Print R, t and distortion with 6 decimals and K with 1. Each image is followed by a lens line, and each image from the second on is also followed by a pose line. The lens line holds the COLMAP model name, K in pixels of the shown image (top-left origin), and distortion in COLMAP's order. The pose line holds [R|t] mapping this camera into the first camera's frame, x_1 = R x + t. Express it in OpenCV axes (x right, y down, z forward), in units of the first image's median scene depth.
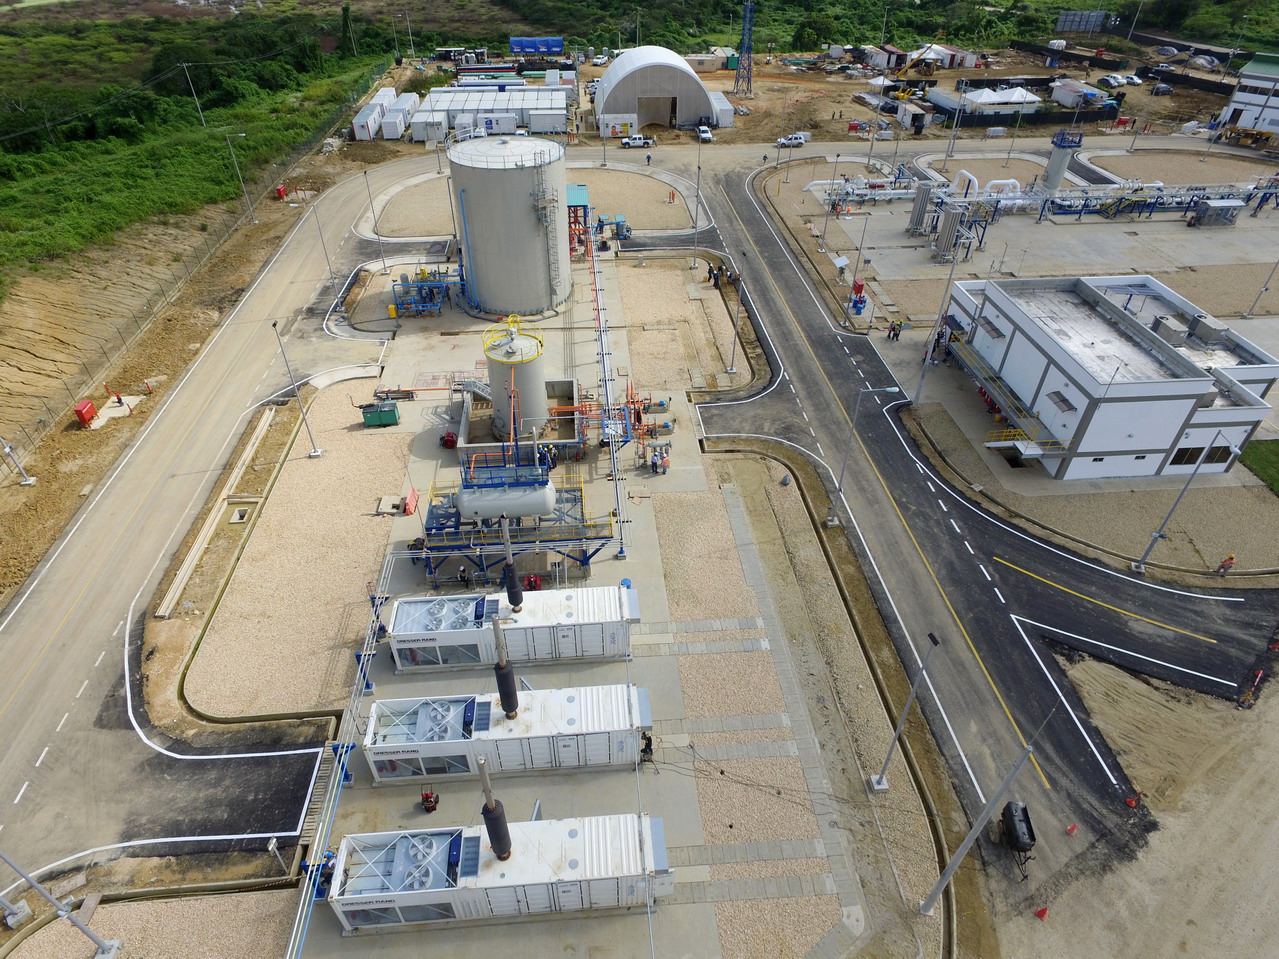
lens RADIAL K [[742.2, 0, 631.5], [0, 742.2, 474.1], [0, 0, 1]] dist [-0.010956, 0.006974]
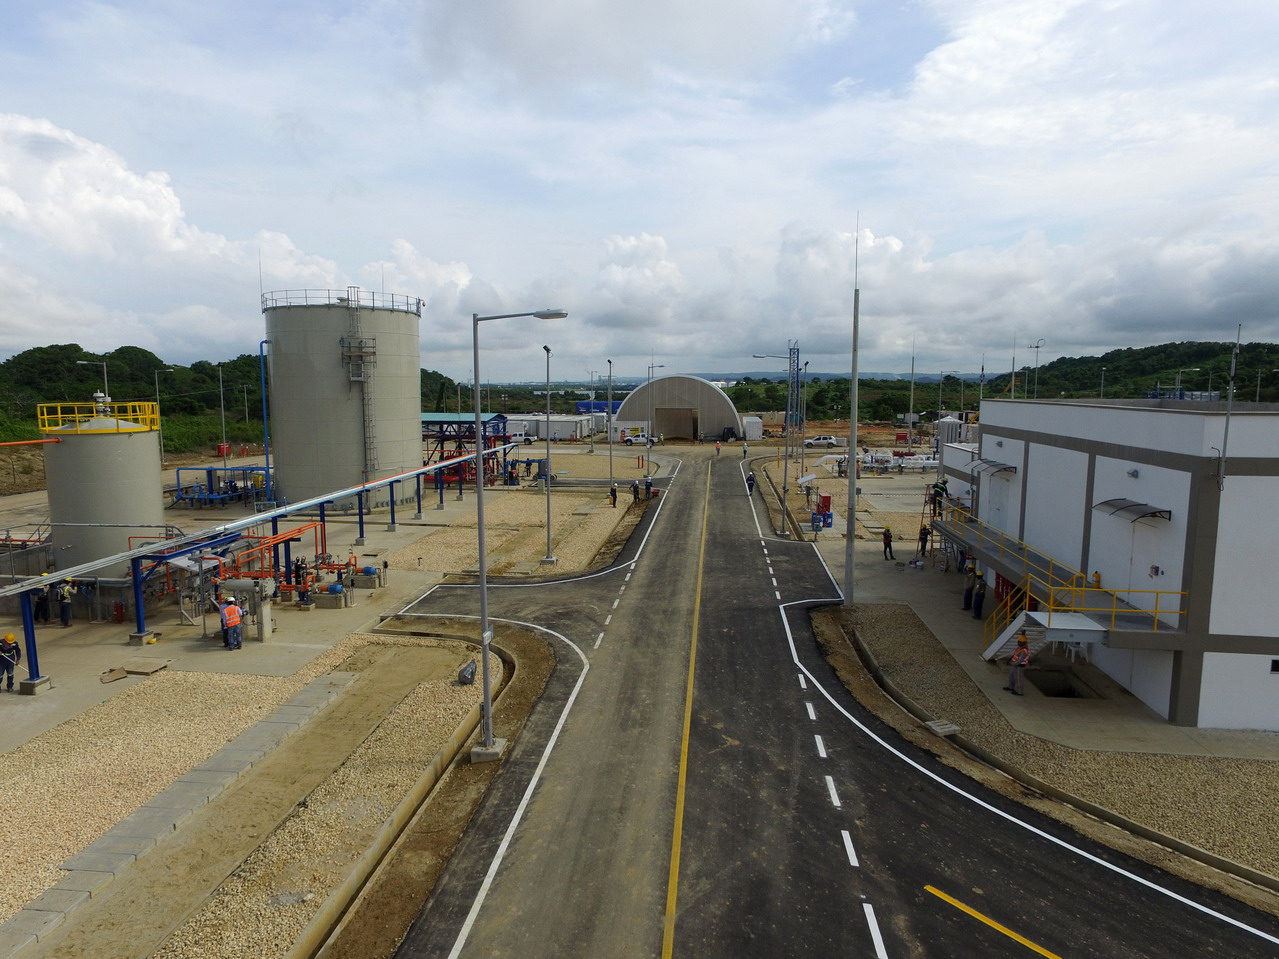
lens RADIAL K [[742.2, 0, 636.7], [0, 742.2, 483.5], [0, 0, 1]] dist [-0.010956, 0.006974]
pose [[0.980026, 0.017443, -0.198105, 0.388830], [-0.119111, 0.849194, -0.514473, 0.124936], [0.159255, 0.527794, 0.834309, 0.600205]]
